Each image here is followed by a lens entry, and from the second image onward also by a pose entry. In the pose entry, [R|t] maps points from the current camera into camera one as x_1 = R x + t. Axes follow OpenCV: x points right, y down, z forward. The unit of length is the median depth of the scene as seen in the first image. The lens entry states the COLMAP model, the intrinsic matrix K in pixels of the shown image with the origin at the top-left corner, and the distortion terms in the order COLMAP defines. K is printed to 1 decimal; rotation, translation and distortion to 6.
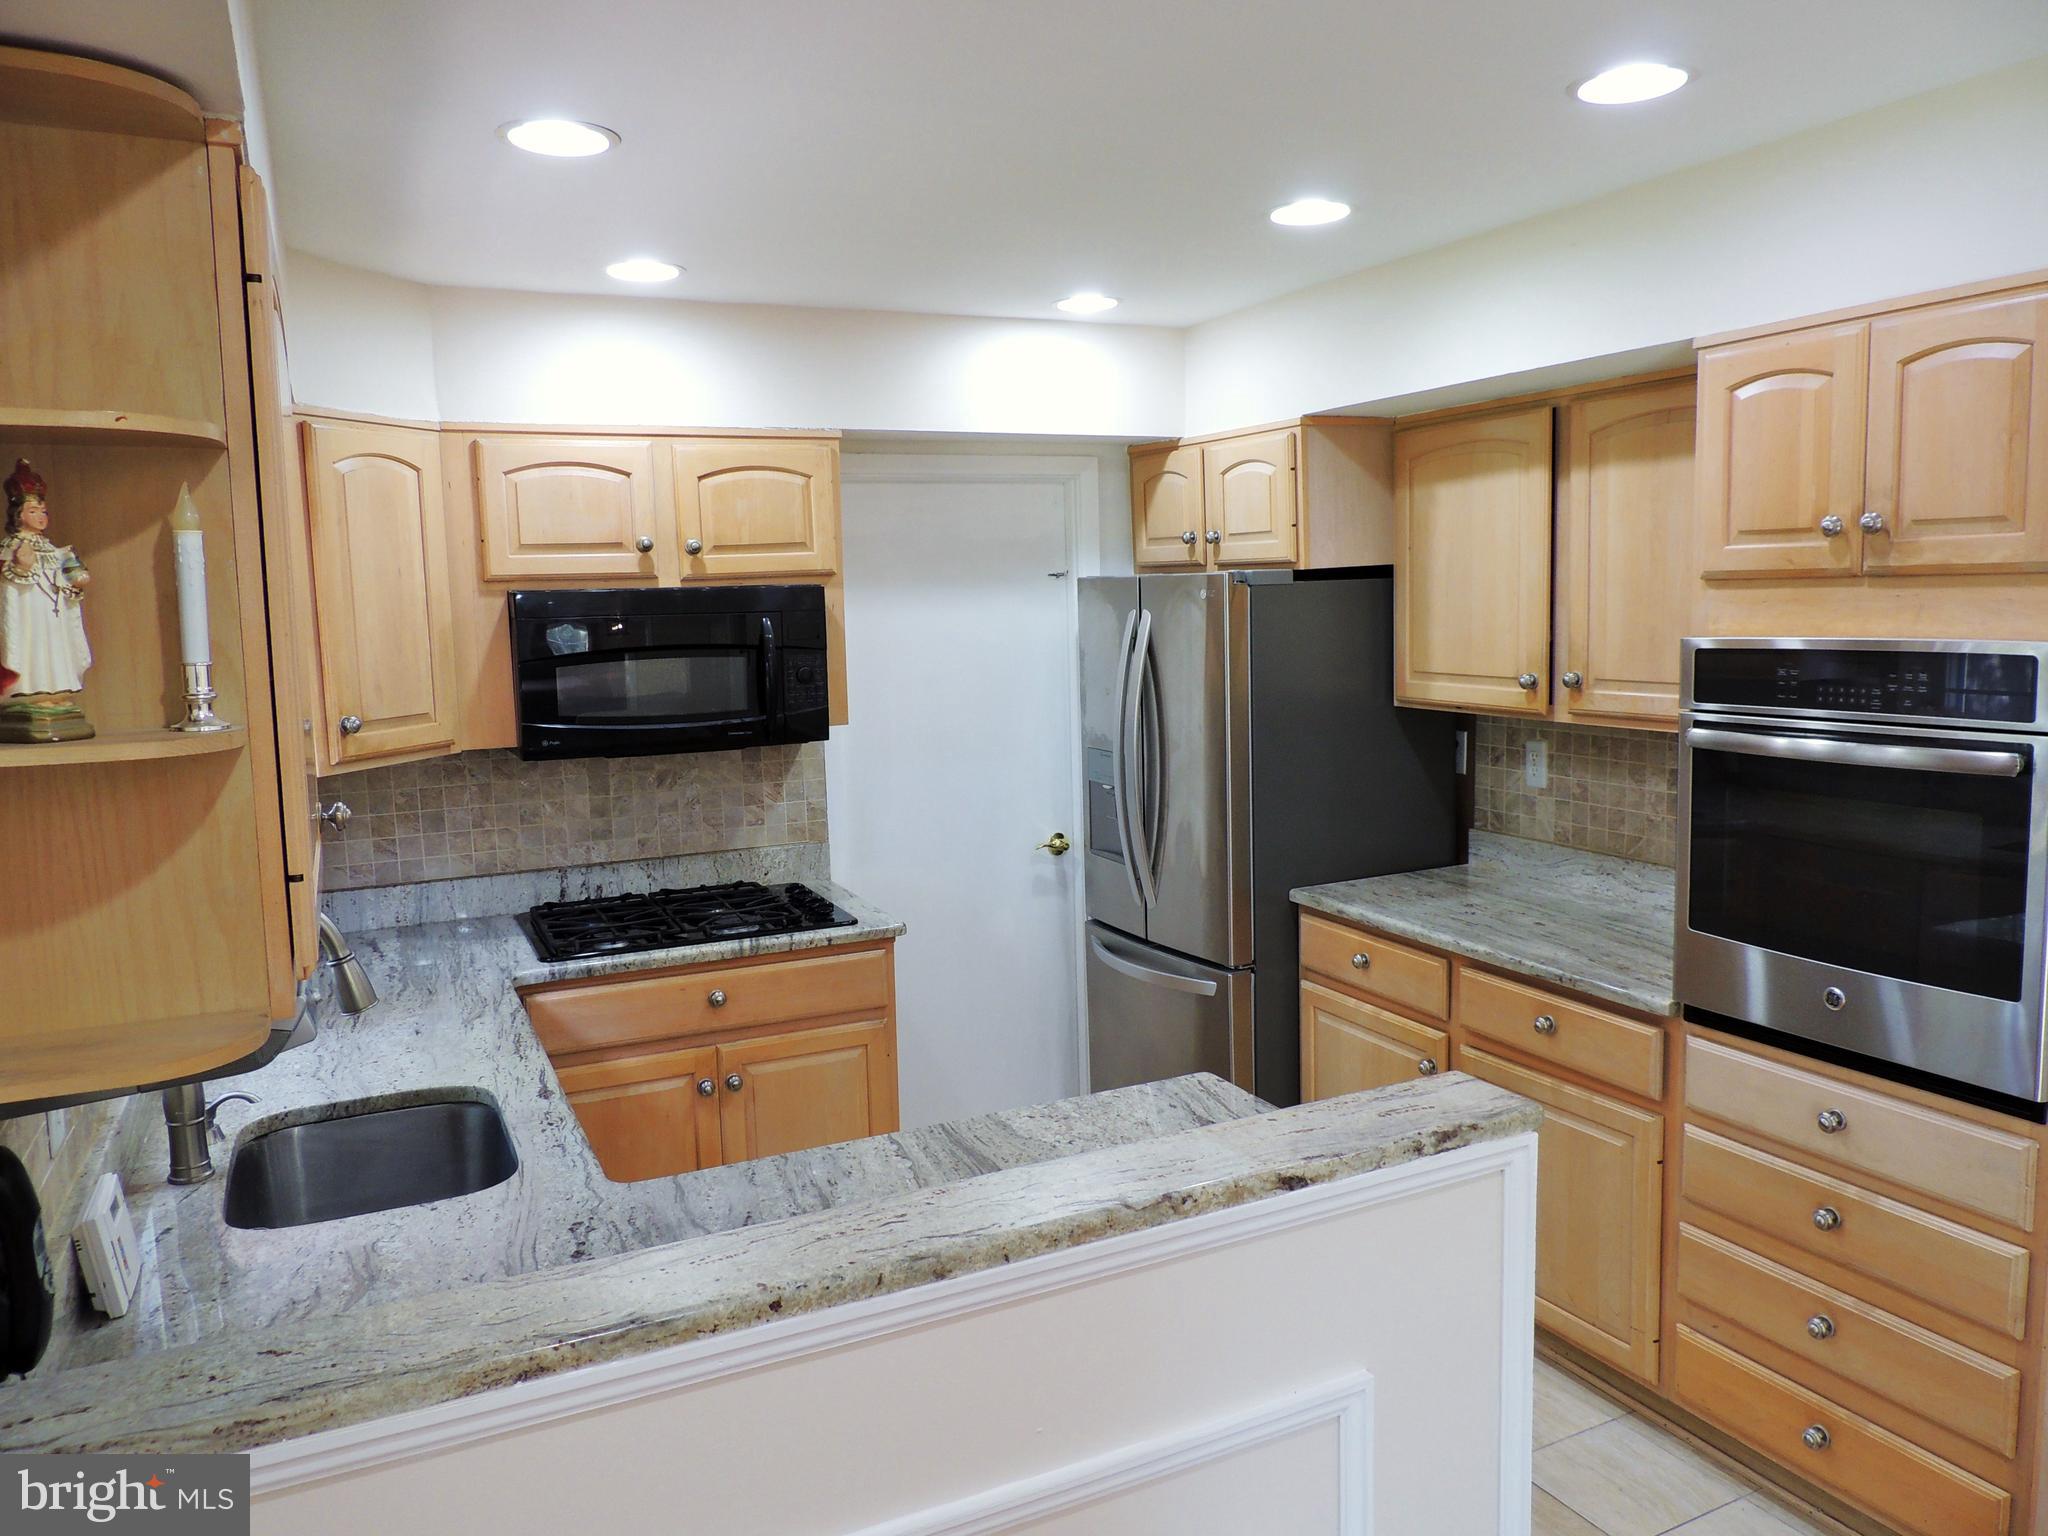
lens RADIAL K [[1465.0, 0, 1024.0], [0, 1465.0, 768.0], [0, 0, 1]] dist [-0.005308, -0.000892]
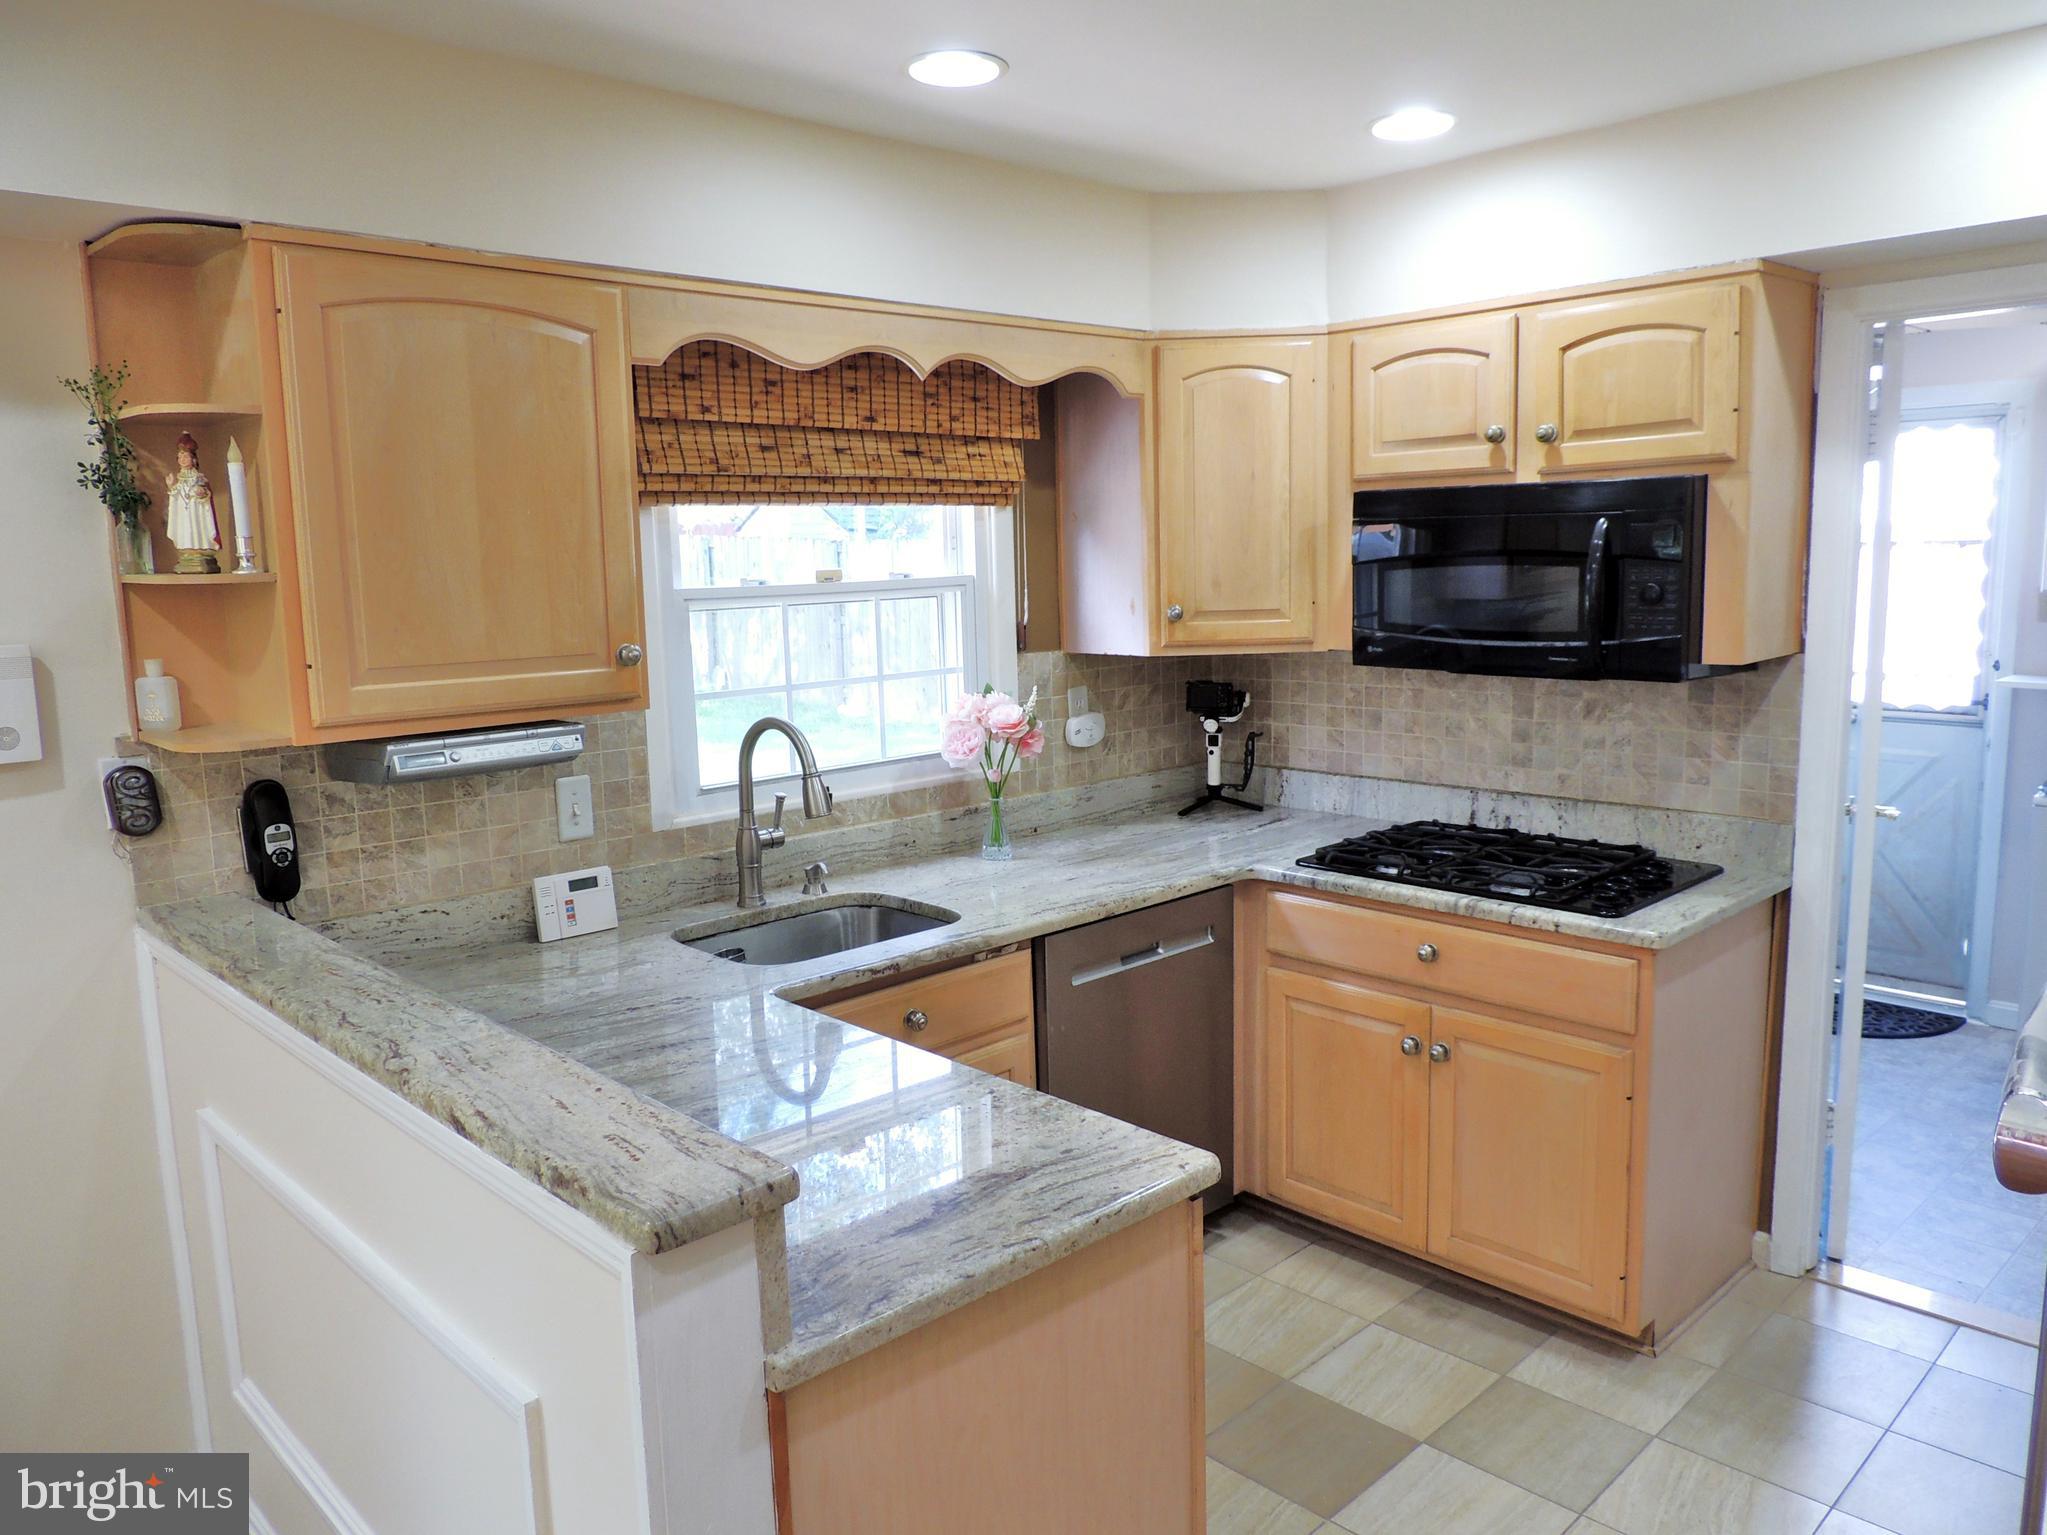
lens RADIAL K [[1449.4, 0, 1023.5], [0, 1449.4, 767.5], [0, 0, 1]] dist [-0.020451, -0.002328]
pose [[0.310796, 0.157794, -0.937287, 0.481751], [-0.100539, 0.986049, 0.132665, -0.040772], [0.945144, 0.053002, 0.322324, 0.449916]]
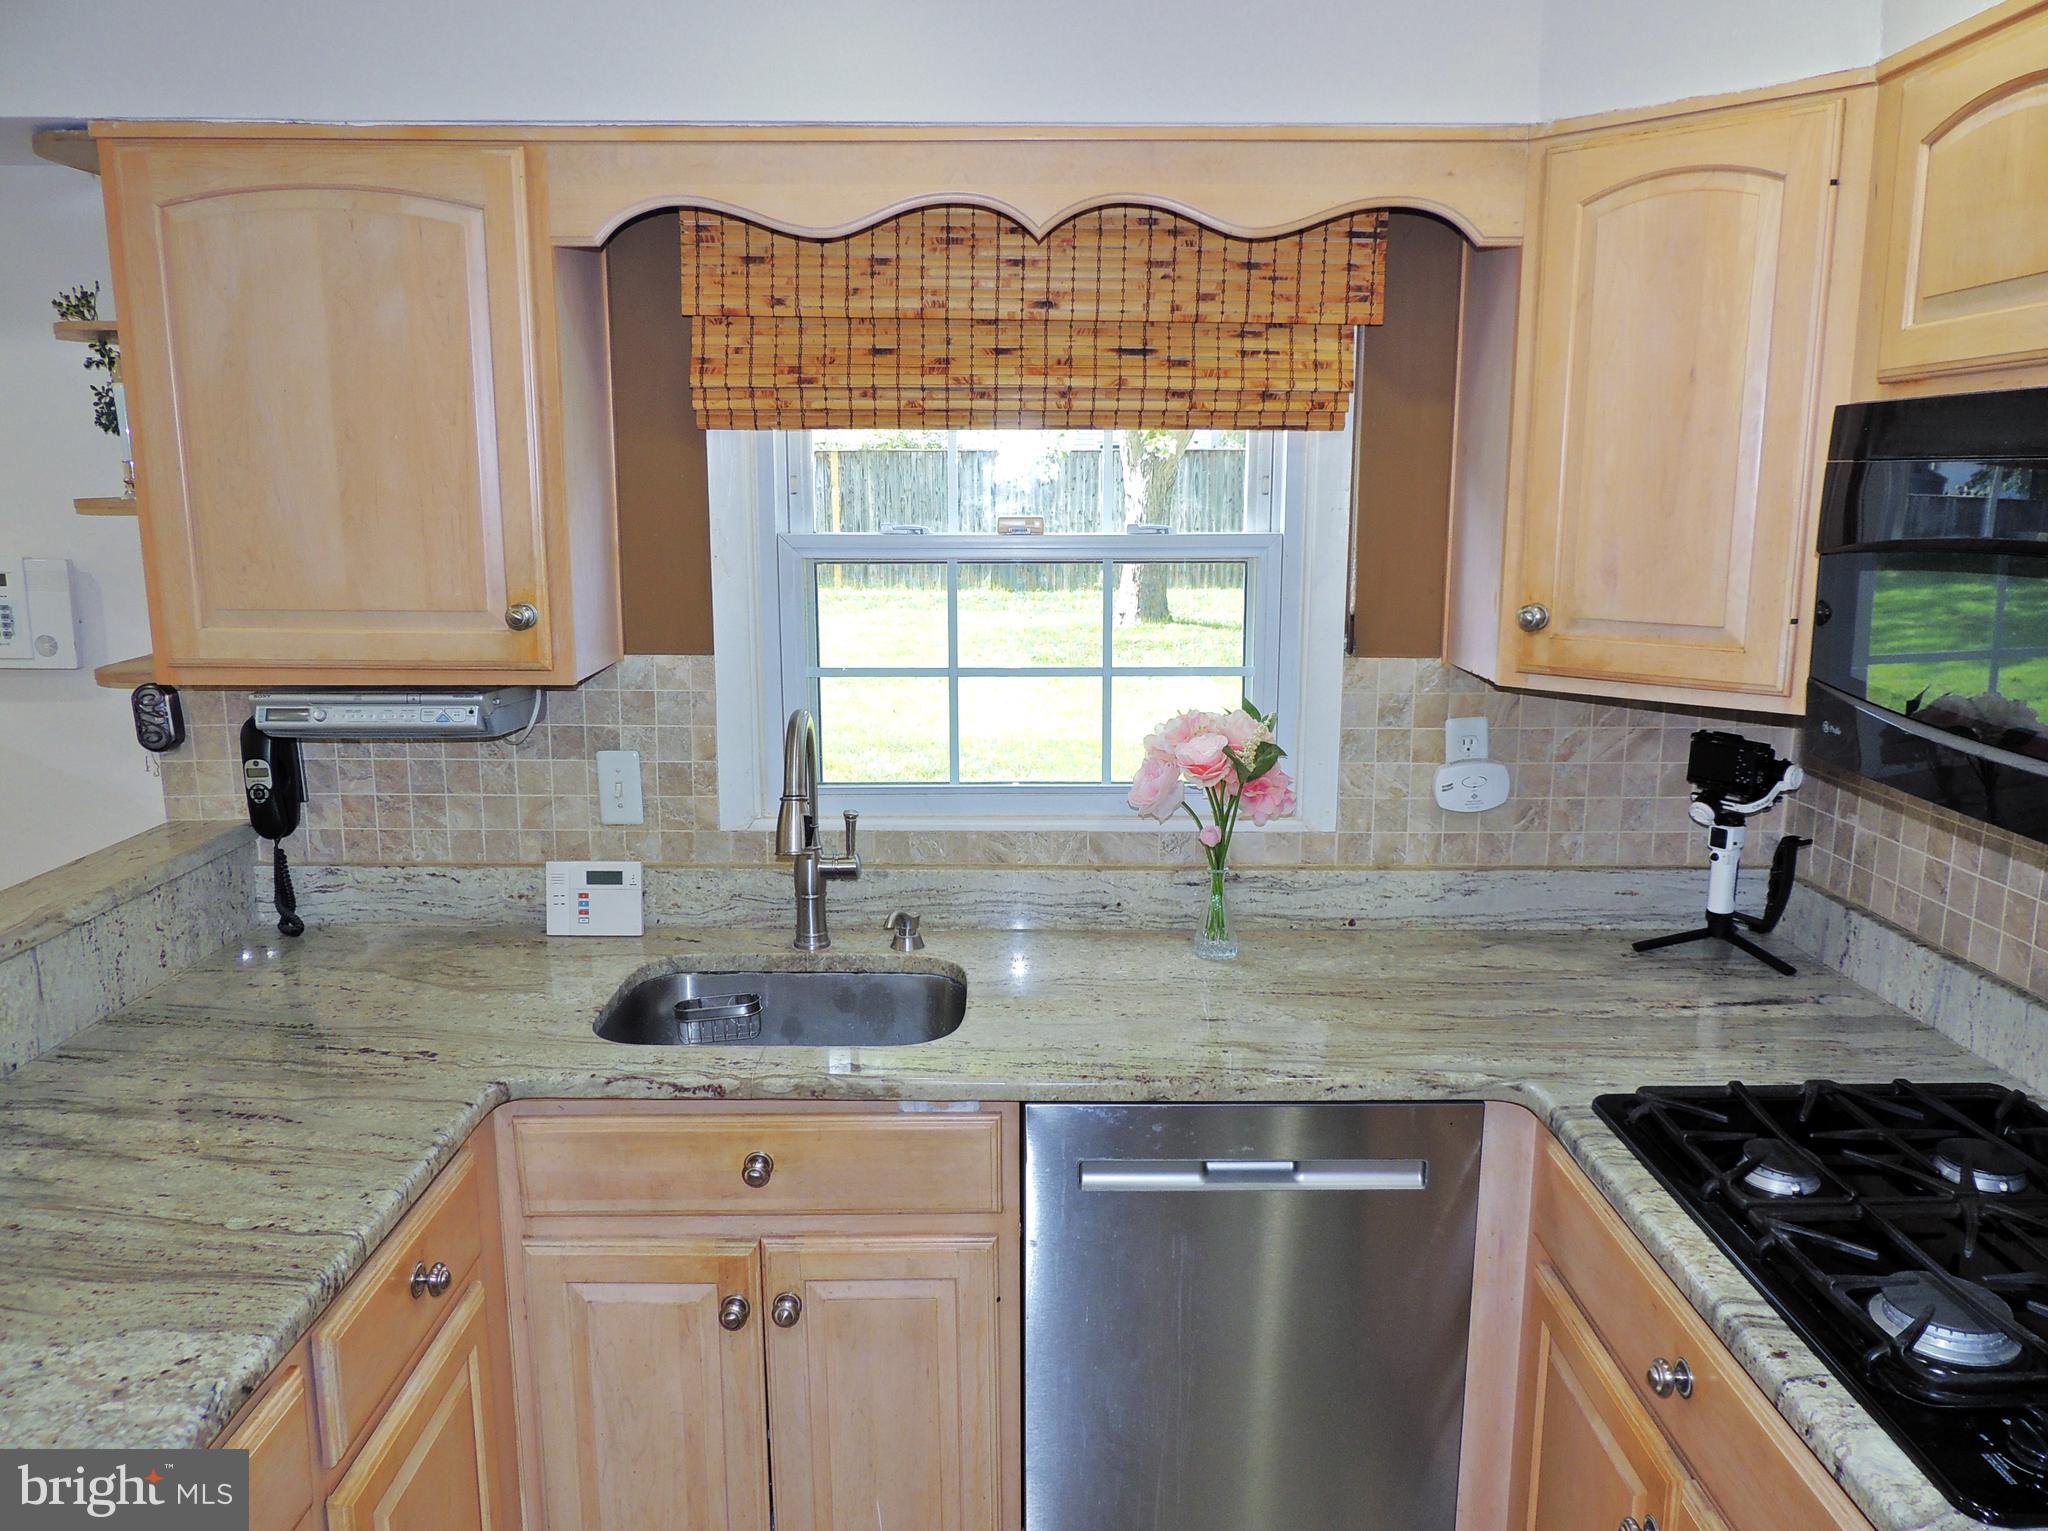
lens RADIAL K [[1450.1, 0, 1024.0], [0, 1450.1, 765.5], [0, 0, 1]] dist [-0.020451, -0.002328]
pose [[-0.419265, 0.193665, -0.886967, 0.189133], [-0.106082, 0.959840, 0.259721, -0.092667], [0.901645, 0.202983, -0.381883, 0.889349]]
